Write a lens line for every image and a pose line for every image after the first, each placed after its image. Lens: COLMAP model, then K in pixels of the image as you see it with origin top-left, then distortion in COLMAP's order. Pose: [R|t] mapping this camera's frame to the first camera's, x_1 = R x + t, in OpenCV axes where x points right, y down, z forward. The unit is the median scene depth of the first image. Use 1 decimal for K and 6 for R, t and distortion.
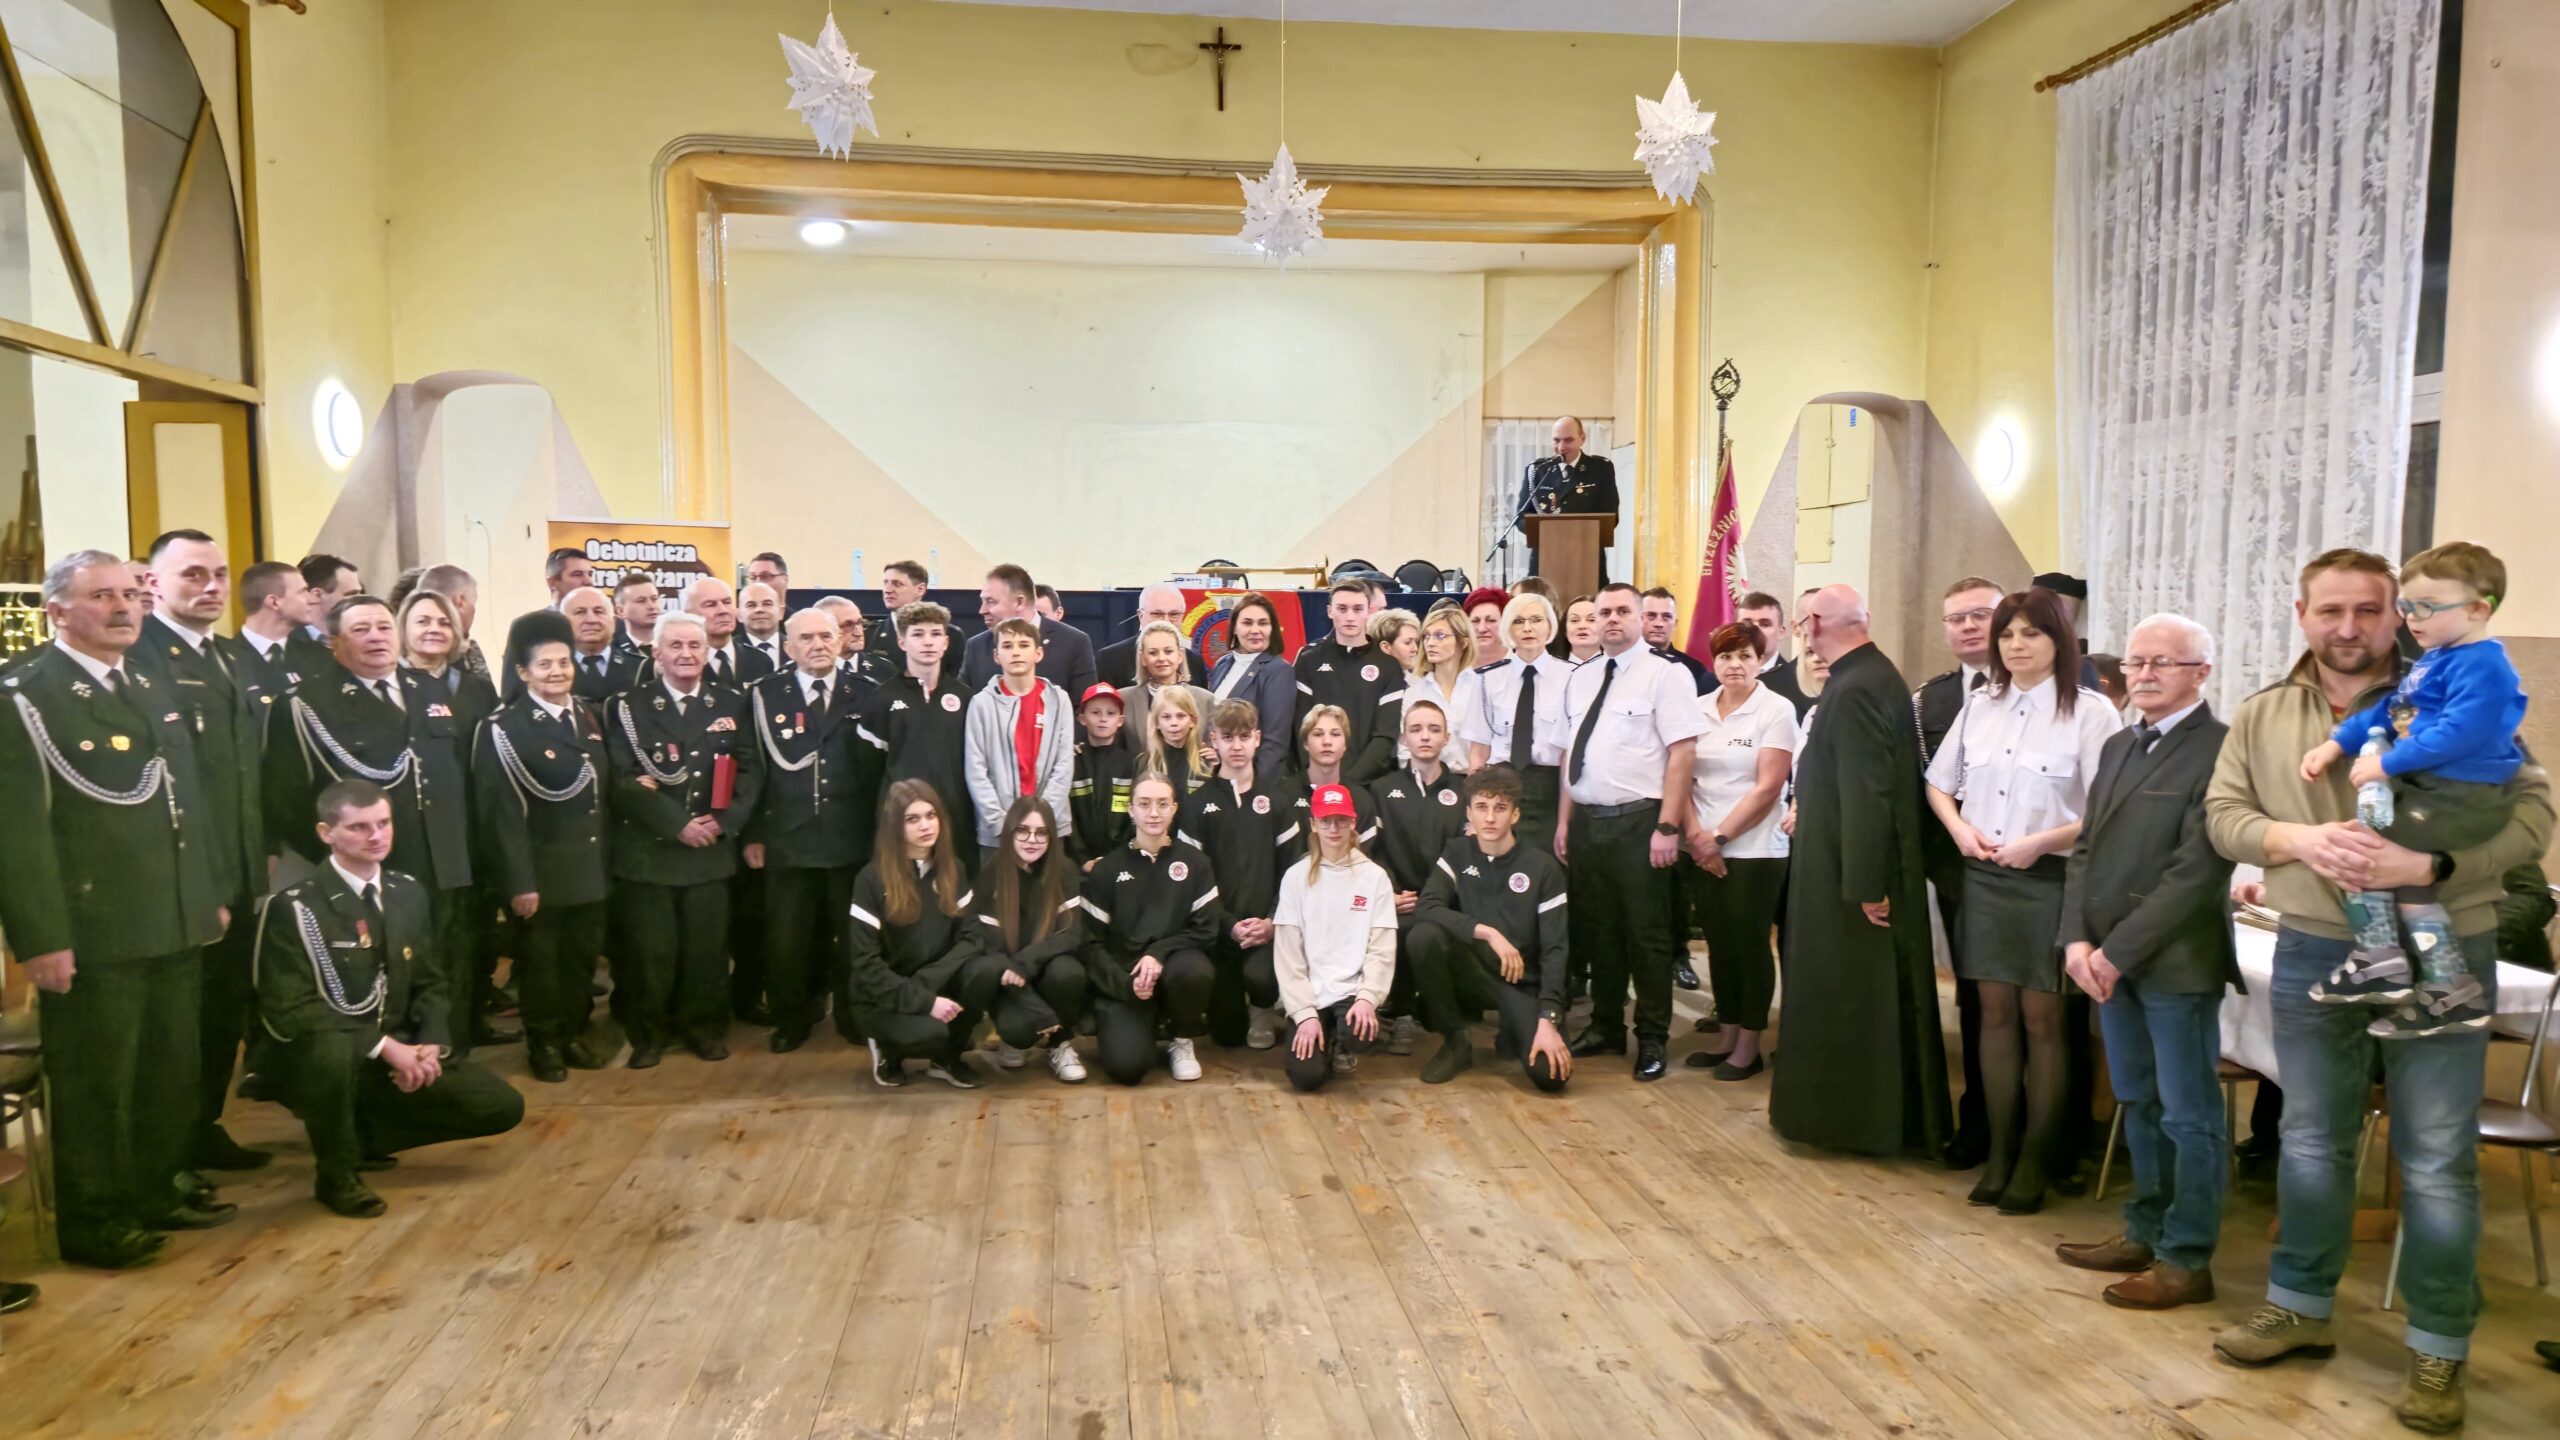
lens RADIAL K [[1702.9, 0, 1282.7], [0, 1702.9, 754.1], [0, 0, 1]] dist [0.057789, -0.057198]
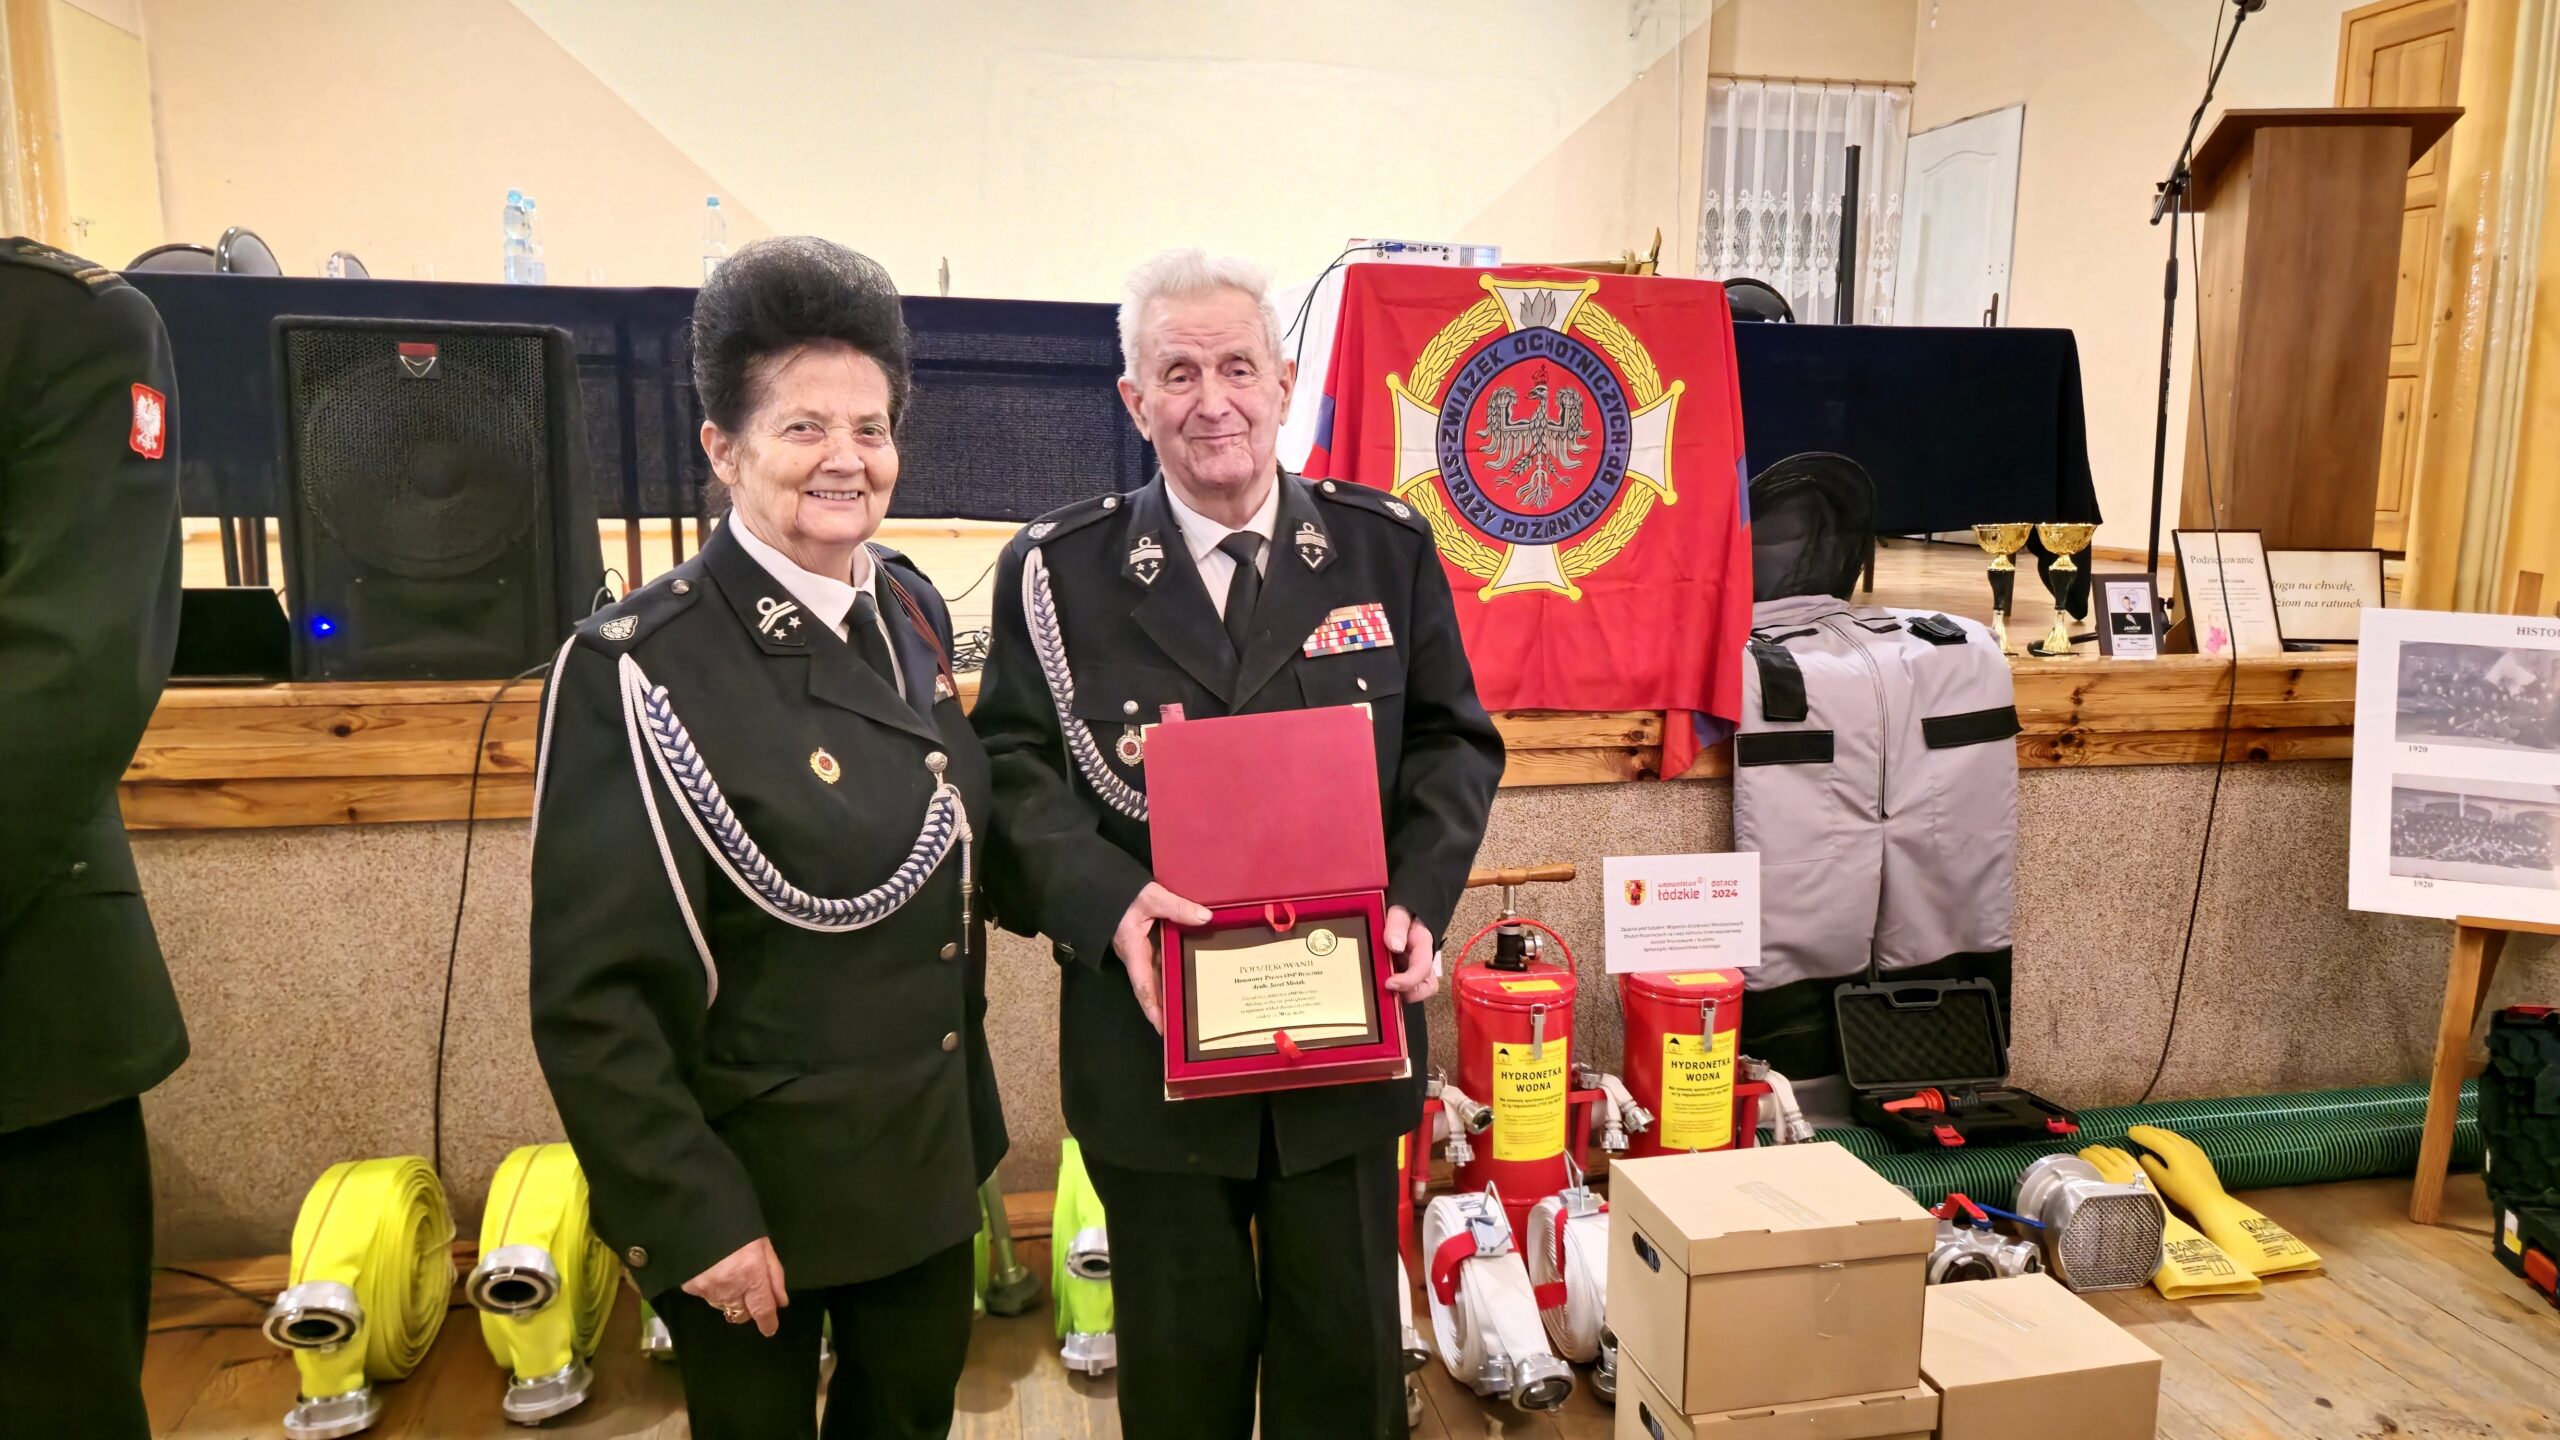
lens RADIAL K [[1687.4, 0, 1290.0], [0, 1687.4, 710.1], [0, 0, 1]] dist [0.076683, -0.086796]
pose [[0.997082, -0.002906, 0.076284, -0.131994], [-0.002423, 0.997567, 0.069670, -0.035035], [-0.076301, -0.069651, 0.994649, 0.749403]]
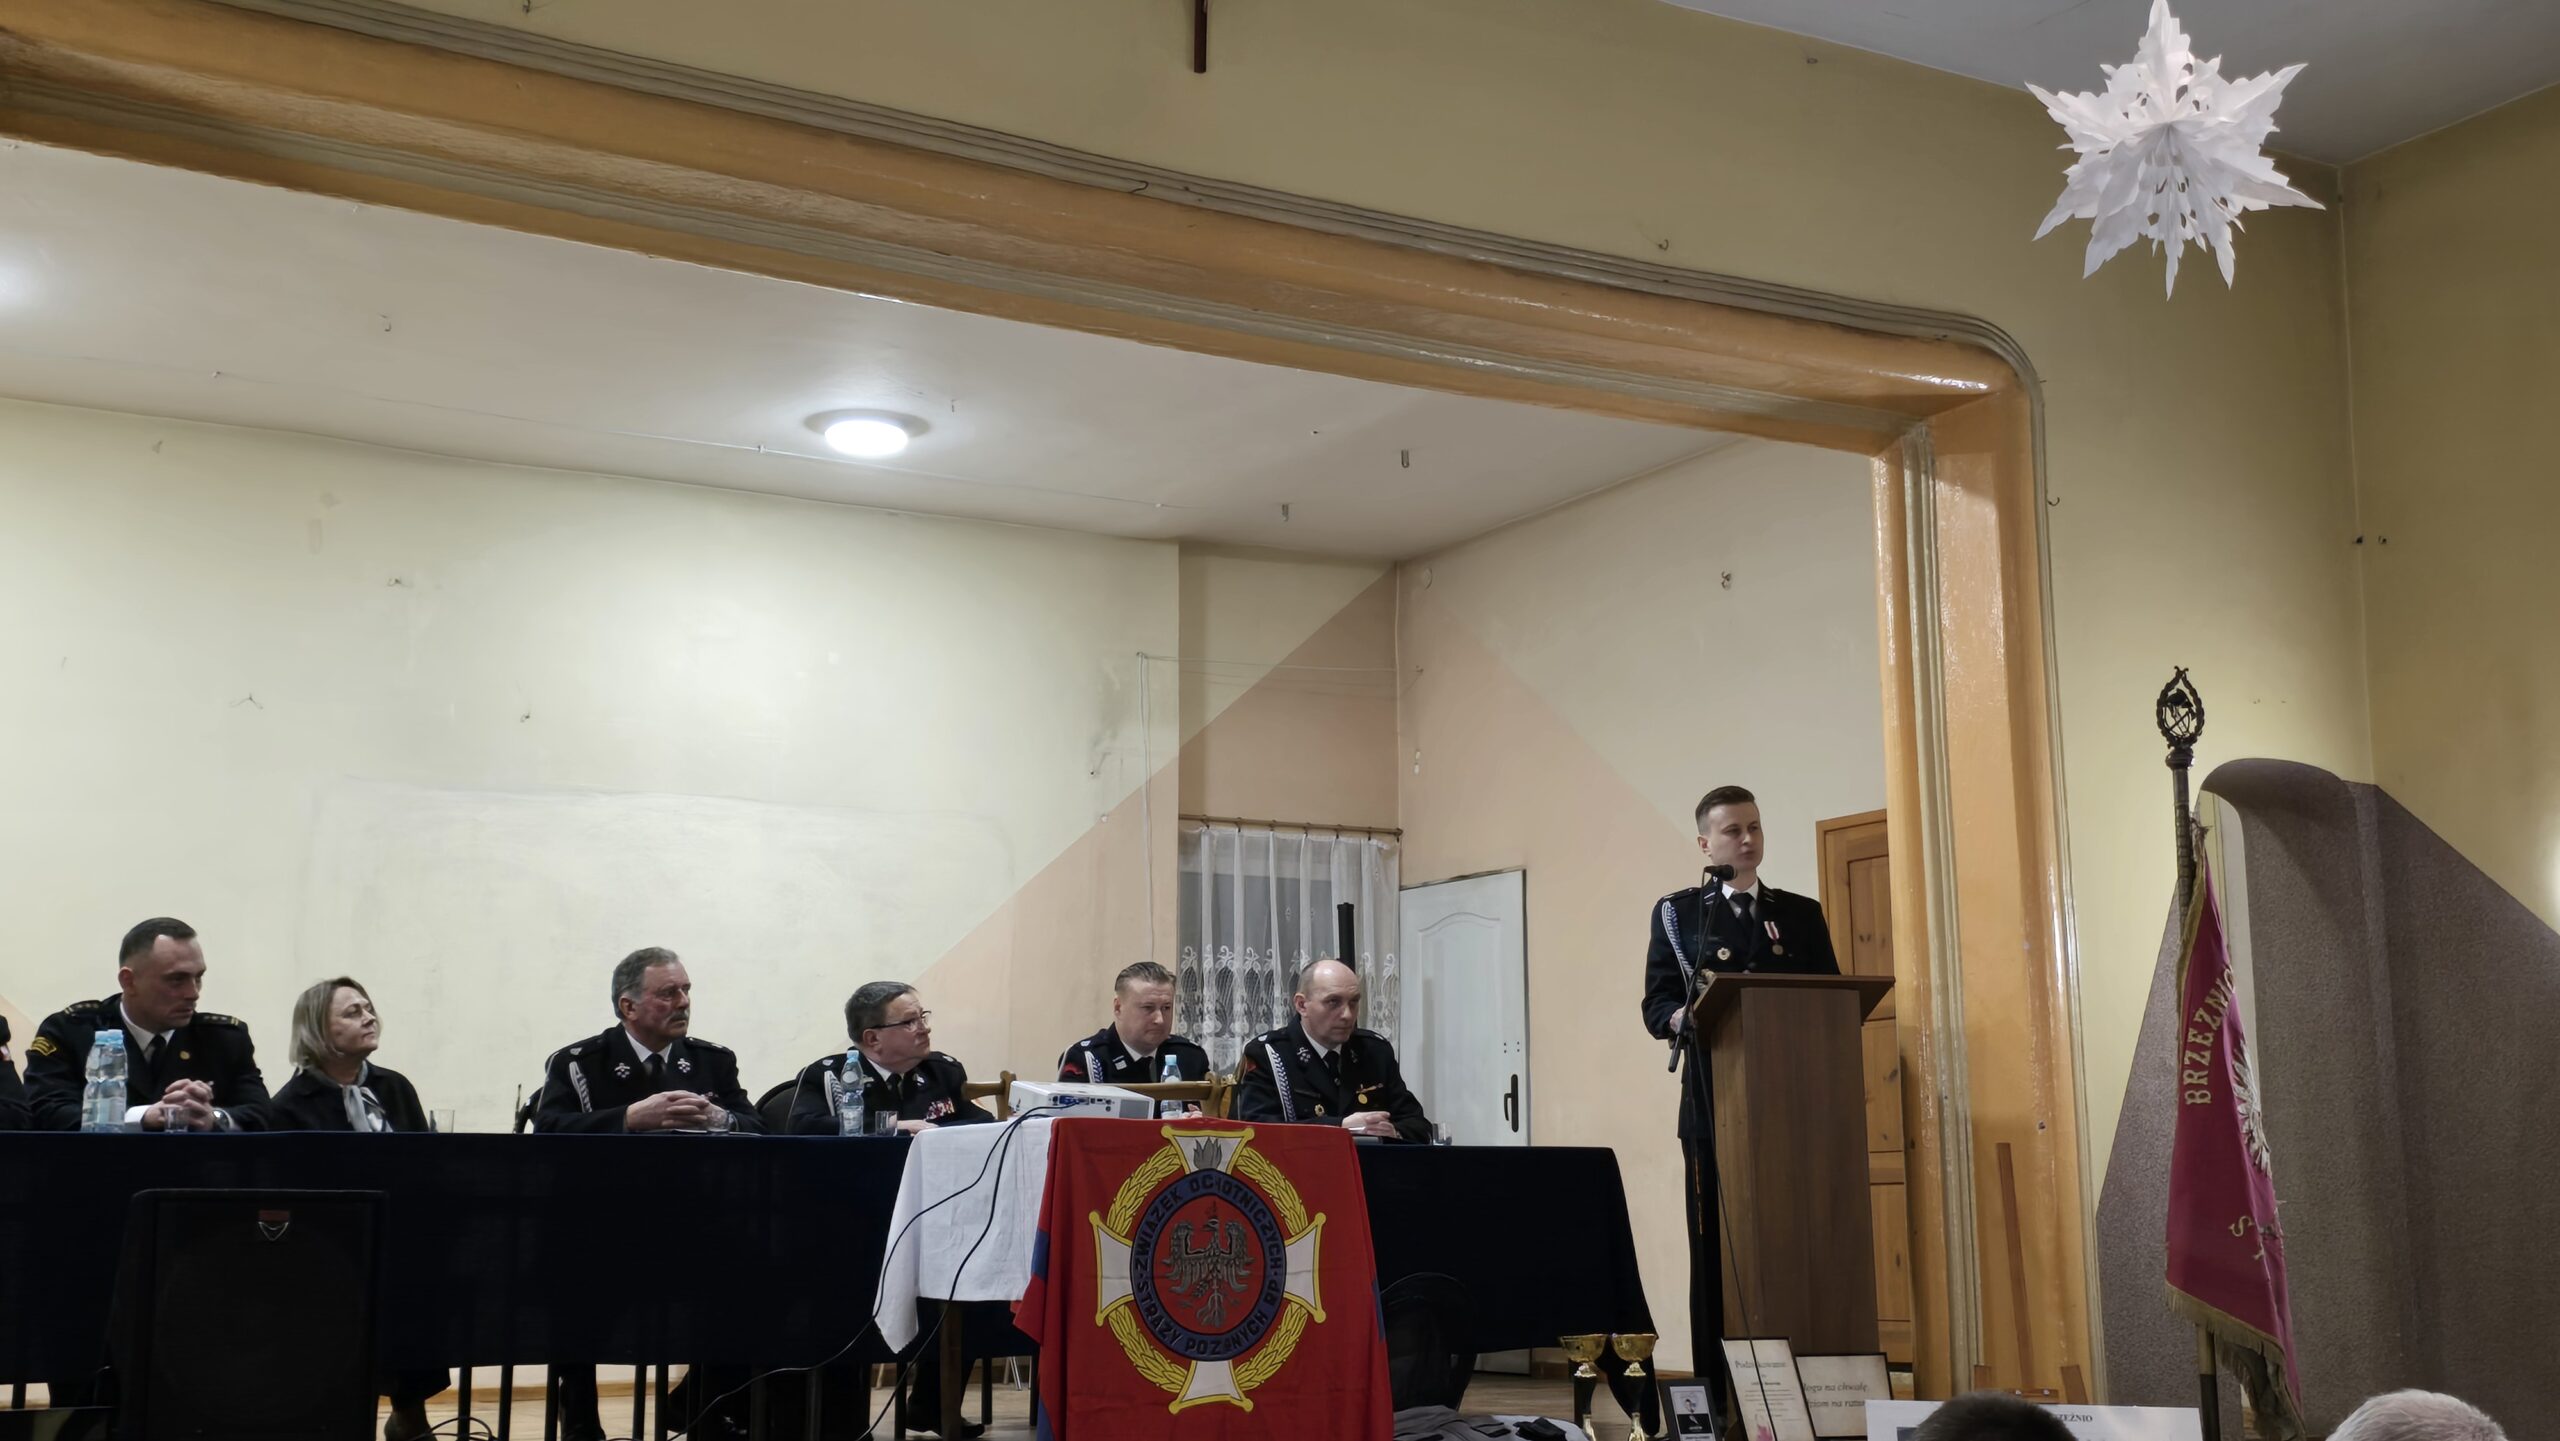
lens RADIAL K [[2985.5, 0, 1271.6], [0, 2985.5, 714.8], [0, 0, 1]] dist [0.163256, -0.424210]
pose [[0.921989, 0.060369, 0.382481, -0.355863], [0.039841, 0.967739, -0.248783, -0.012028], [-0.385161, 0.244614, 0.889840, 0.367949]]
